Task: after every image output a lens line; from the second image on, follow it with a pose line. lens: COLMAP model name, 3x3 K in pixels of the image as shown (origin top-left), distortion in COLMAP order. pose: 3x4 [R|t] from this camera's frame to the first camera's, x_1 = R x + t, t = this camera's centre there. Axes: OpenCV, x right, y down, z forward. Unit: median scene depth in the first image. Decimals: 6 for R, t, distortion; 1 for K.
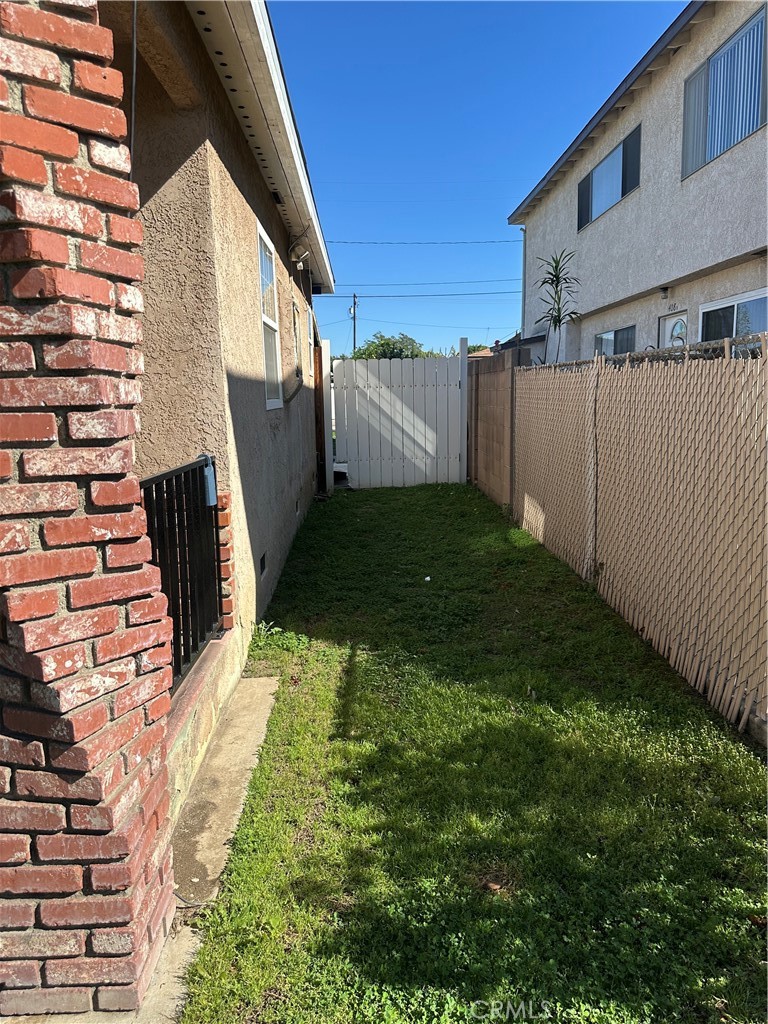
lens RADIAL K [[728.4, 0, 384.2], [0, 728.4, 509.4], [0, 0, 1]] dist [0.062000, -0.067908]
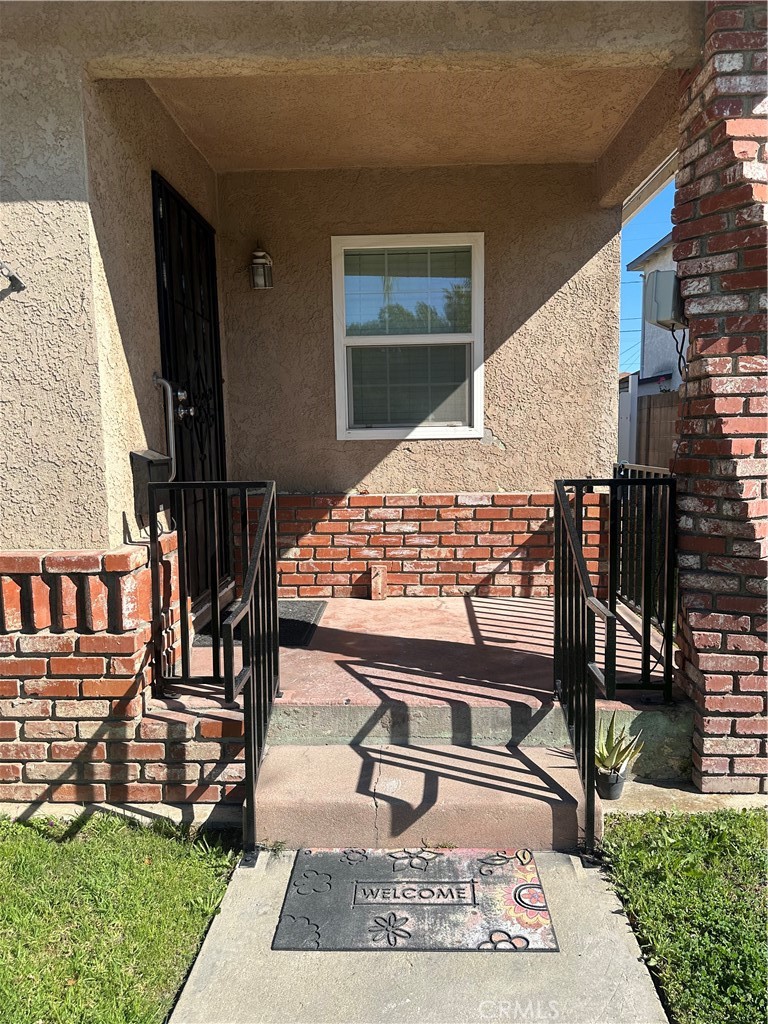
lens RADIAL K [[728.4, 0, 387.5], [0, 728.4, 515.5], [0, 0, 1]] dist [0.062000, -0.067908]
pose [[0.997982, 0.011096, -0.062526, -0.556379], [-0.013785, 0.998991, -0.042744, 0.081376], [0.061988, 0.043520, 0.997128, -0.335458]]
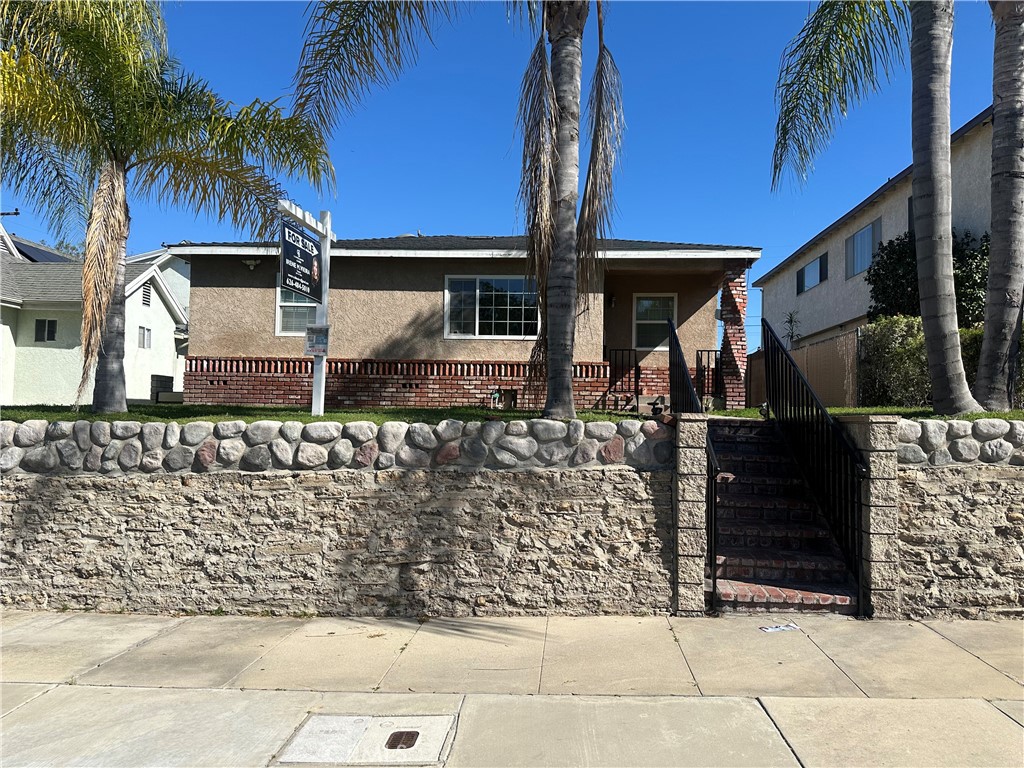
lens RADIAL K [[728.4, 0, 508.6], [0, 728.4, 388.5], [0, 0, 1]] dist [0.062000, -0.067908]
pose [[0.992771, 0.034077, -0.115088, -0.963753], [-0.055909, 0.979767, -0.192176, 1.015923], [0.106211, 0.197221, 0.974589, -3.402466]]
